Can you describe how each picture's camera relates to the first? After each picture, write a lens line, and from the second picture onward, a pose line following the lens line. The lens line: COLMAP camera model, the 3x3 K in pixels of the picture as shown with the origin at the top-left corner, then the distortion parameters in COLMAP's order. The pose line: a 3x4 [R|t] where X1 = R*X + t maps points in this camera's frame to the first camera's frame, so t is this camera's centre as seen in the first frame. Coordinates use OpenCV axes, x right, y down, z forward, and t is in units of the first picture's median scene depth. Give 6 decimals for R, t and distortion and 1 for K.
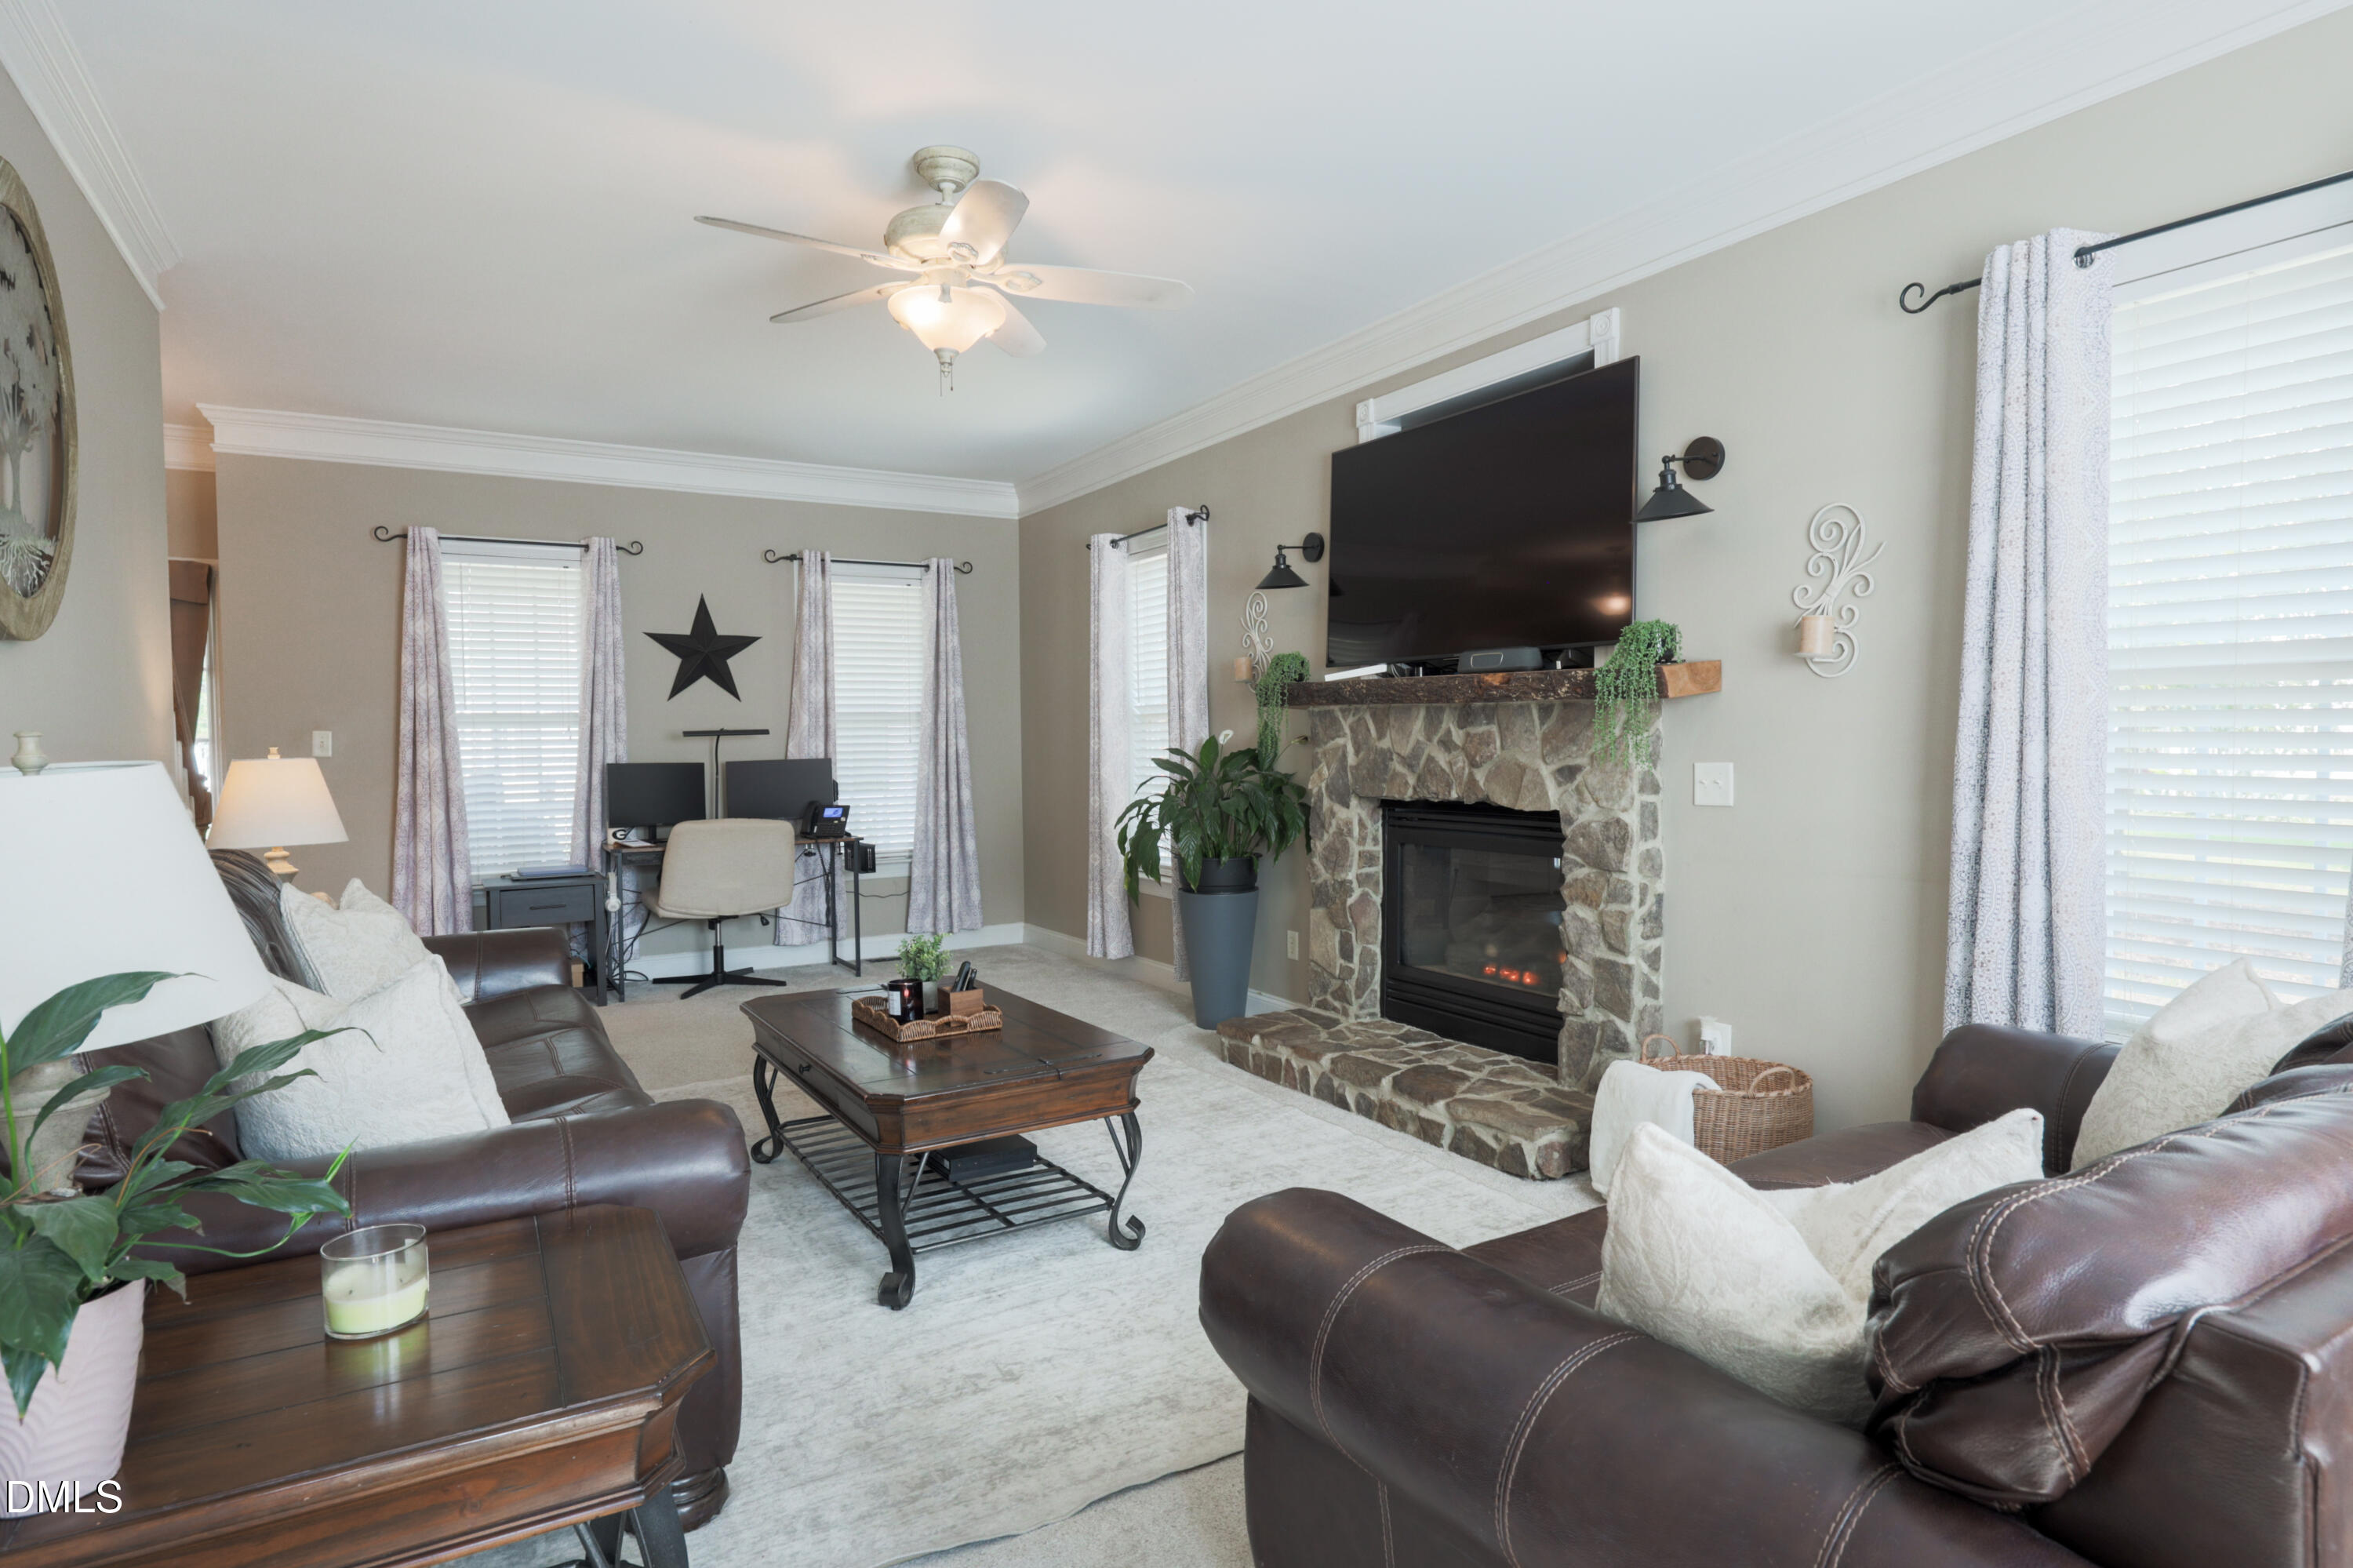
lens RADIAL K [[1263.7, 0, 1179.6], [0, 1263.7, 775.3], [0, 0, 1]] dist [0.004899, 0.000903]
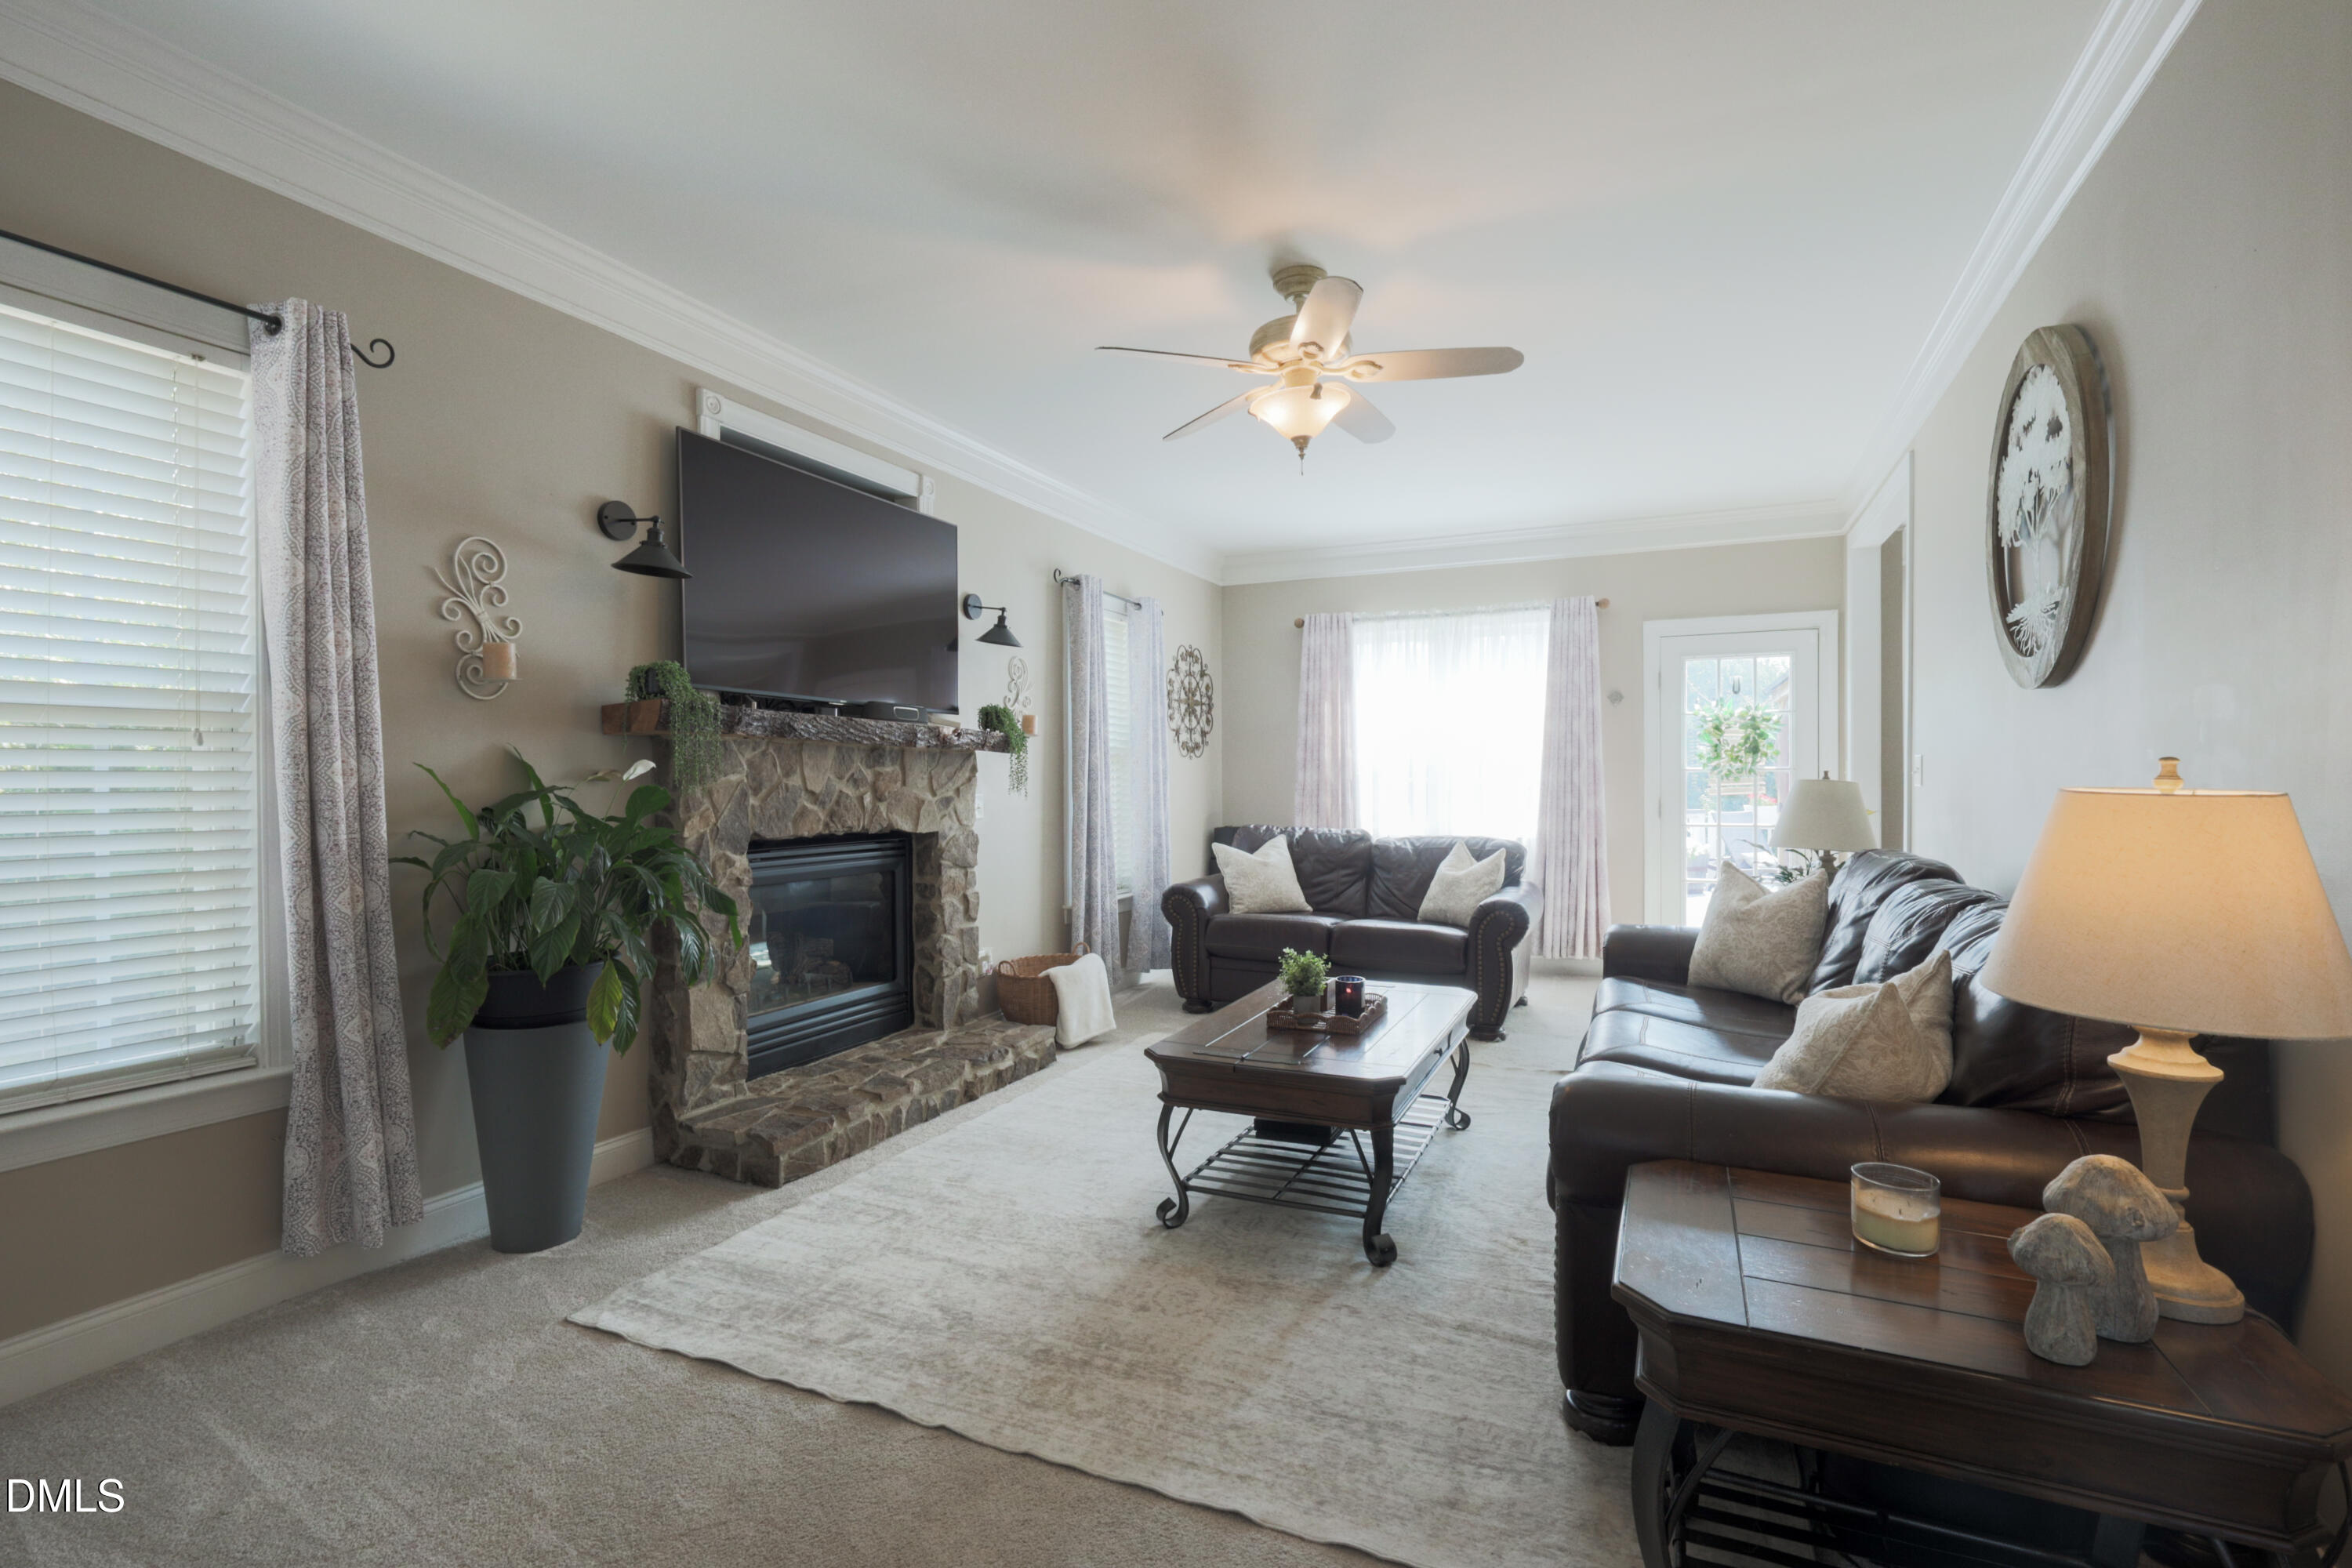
lens RADIAL K [[1099.3, 0, 1181.7], [0, 1099.3, 783.8], [0, 0, 1]] dist [0.003262, -0.000102]
pose [[-0.566604, 0.007029, 0.823960, -0.750402], [0.028031, 0.999549, 0.010749, -0.025236], [-0.823513, 0.029187, -0.566546, 1.320989]]
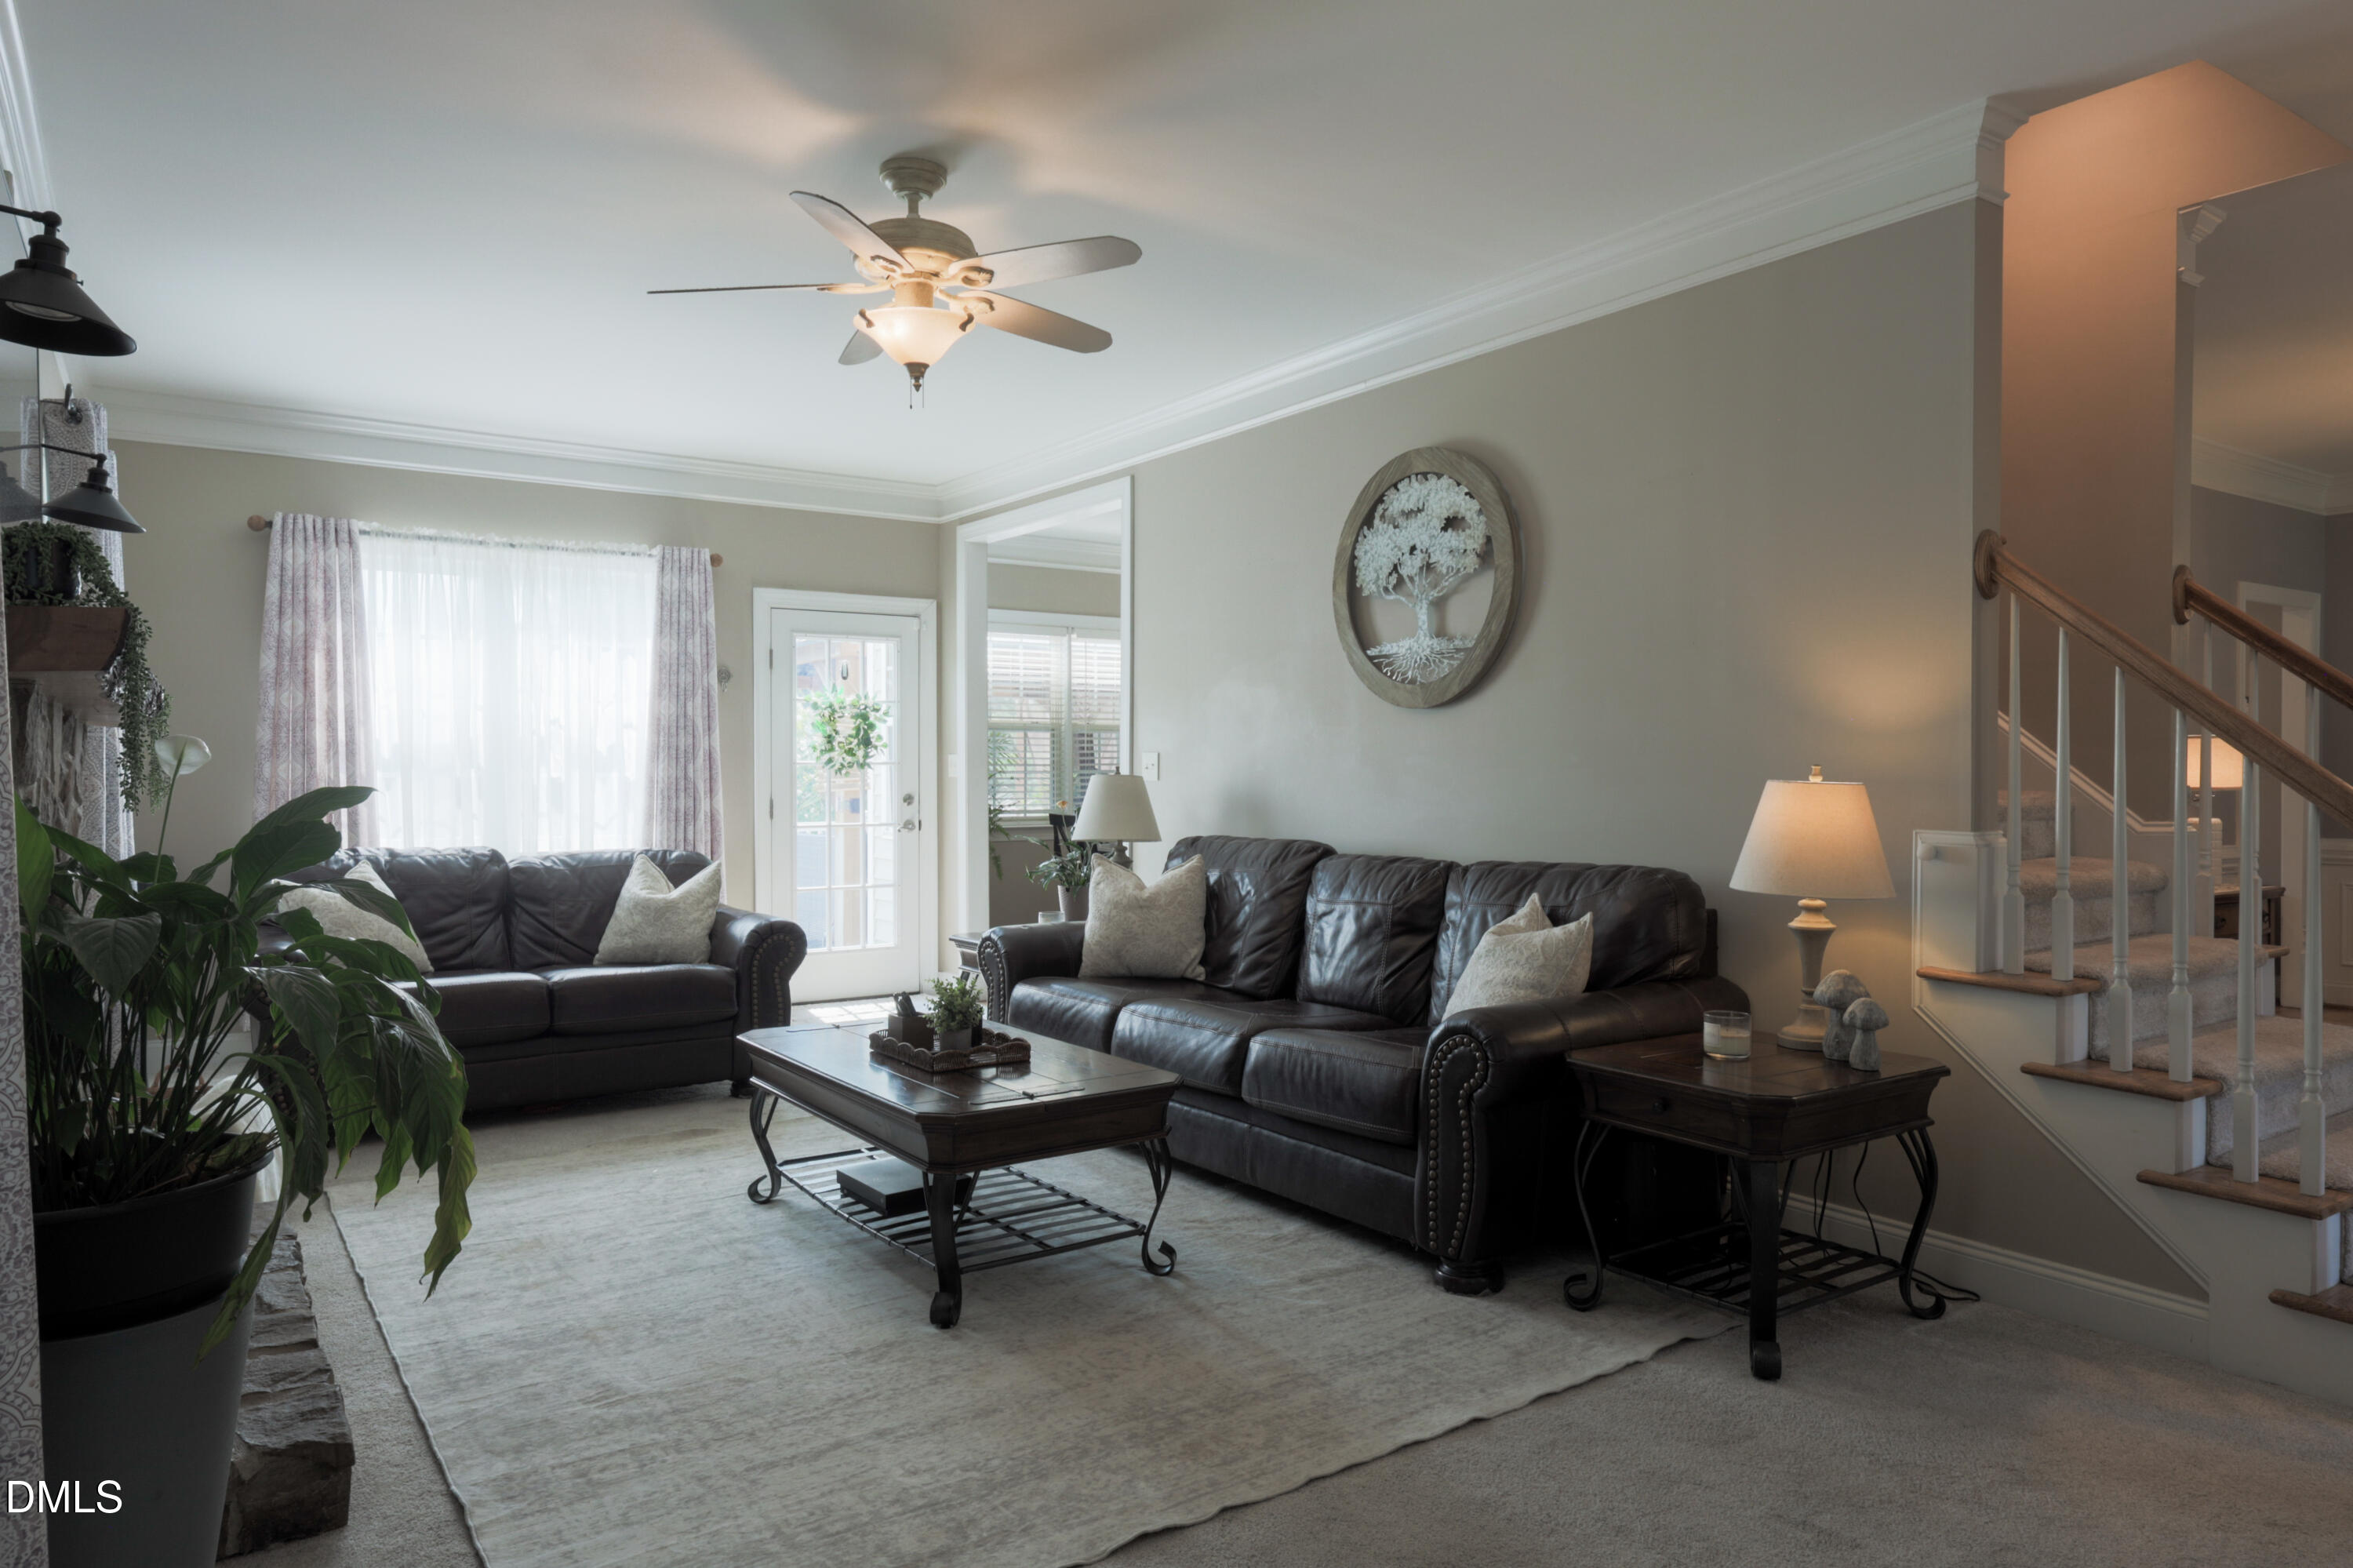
lens RADIAL K [[1483.7, 0, 1189.0], [0, 1483.7, 789.9], [0, 0, 1]] dist [0.013356, 0.001813]
pose [[-0.997552, 0.010462, -0.069144, -0.245100], [0.007780, 0.999211, 0.038940, -0.042363], [0.069497, 0.038306, -0.996846, 1.703126]]
